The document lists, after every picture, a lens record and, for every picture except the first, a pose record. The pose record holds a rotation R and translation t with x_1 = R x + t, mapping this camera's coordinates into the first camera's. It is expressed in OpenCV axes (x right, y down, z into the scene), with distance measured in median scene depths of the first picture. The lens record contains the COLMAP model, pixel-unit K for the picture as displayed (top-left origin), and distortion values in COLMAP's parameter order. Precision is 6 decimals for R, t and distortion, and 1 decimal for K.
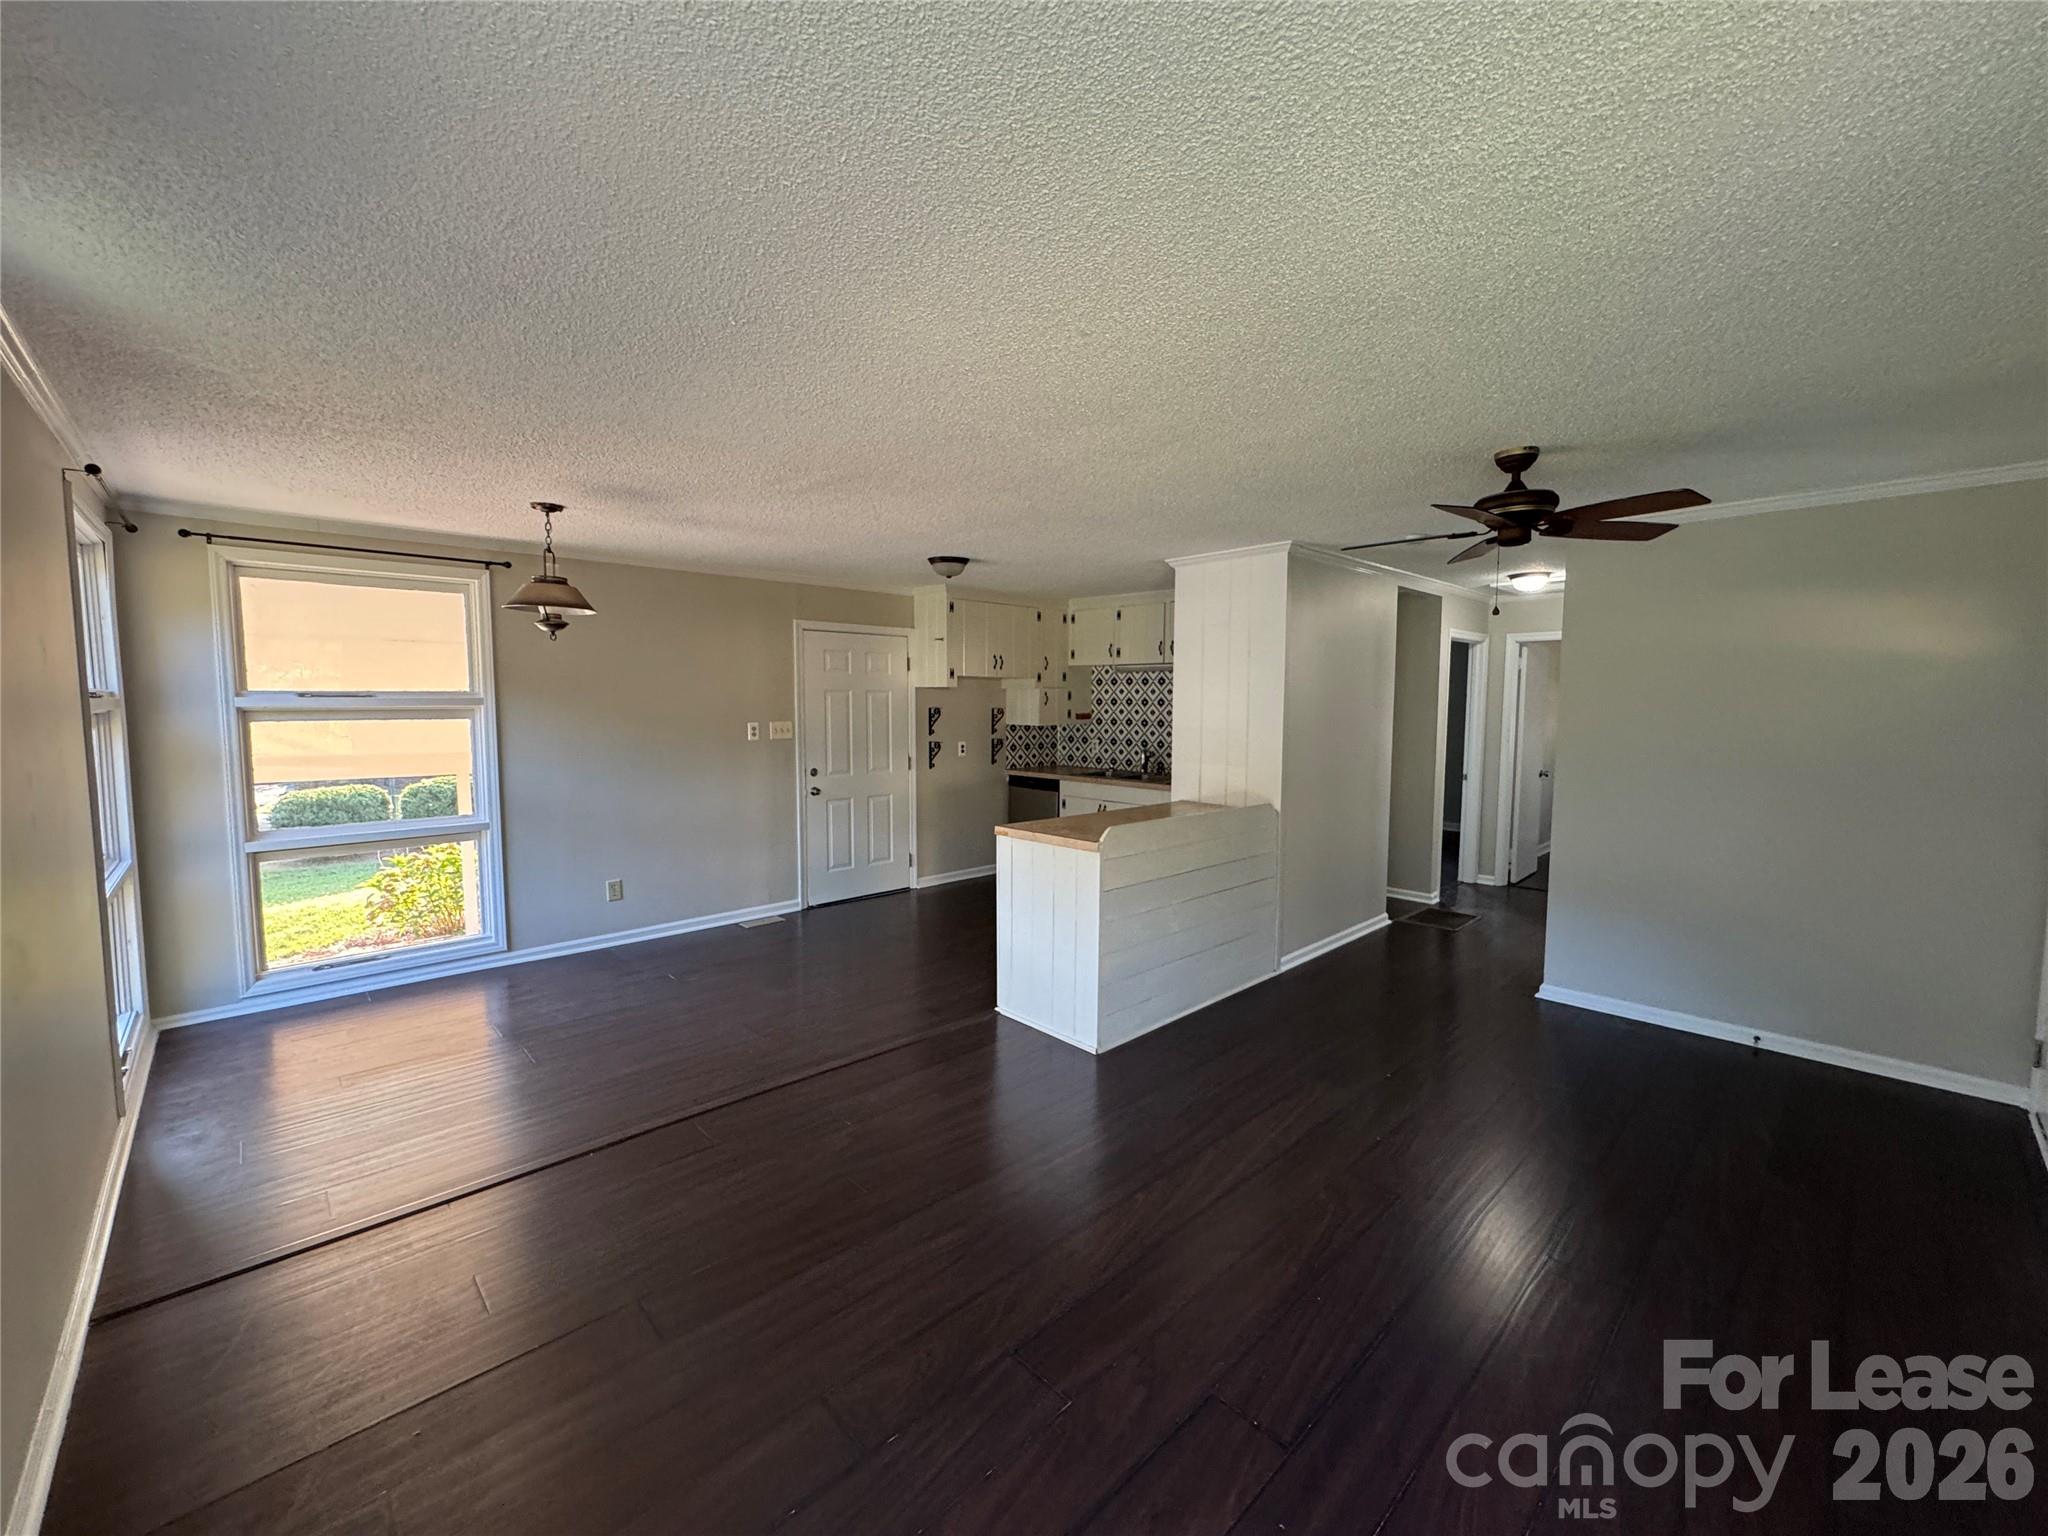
lens RADIAL K [[811.5, 0, 1024.0], [0, 811.5, 768.0], [0, 0, 1]] dist [-0.001301, -0.000380]
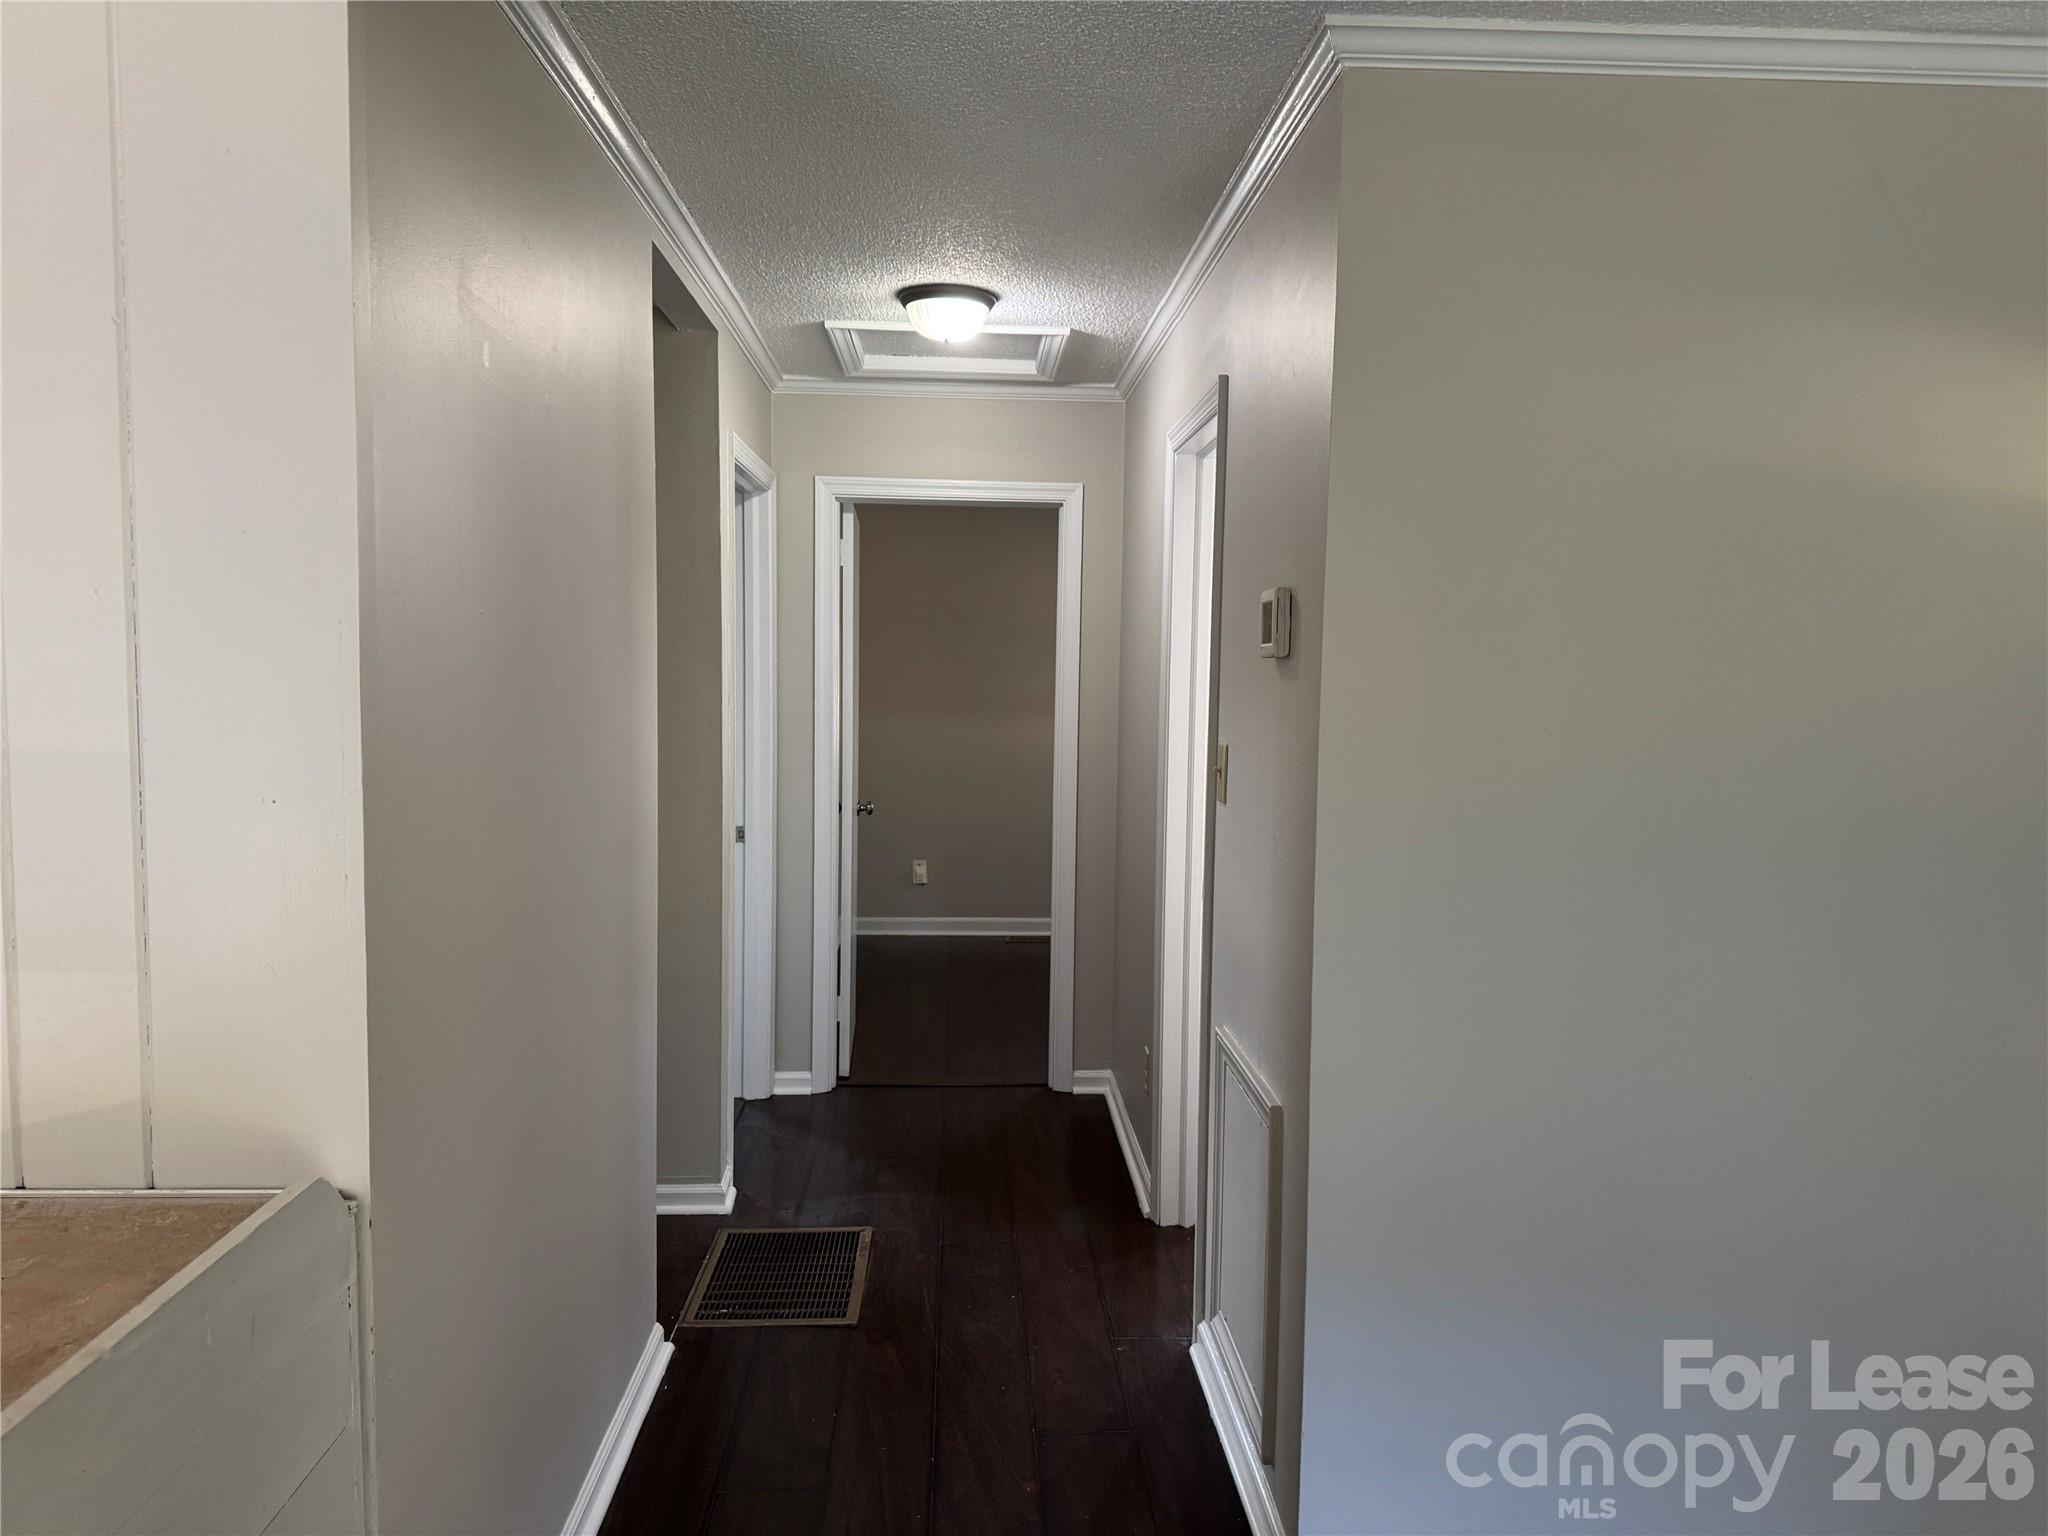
lens RADIAL K [[1413.2, 0, 1024.0], [0, 1413.2, 768.0], [0, 0, 1]] dist [0.120268, -0.174881]
pose [[0.649399, -0.045819, 0.759067, 0.129194], [0.046513, 0.998707, 0.020492, -0.031639], [-0.759024, 0.021999, 0.650690, 0.513095]]
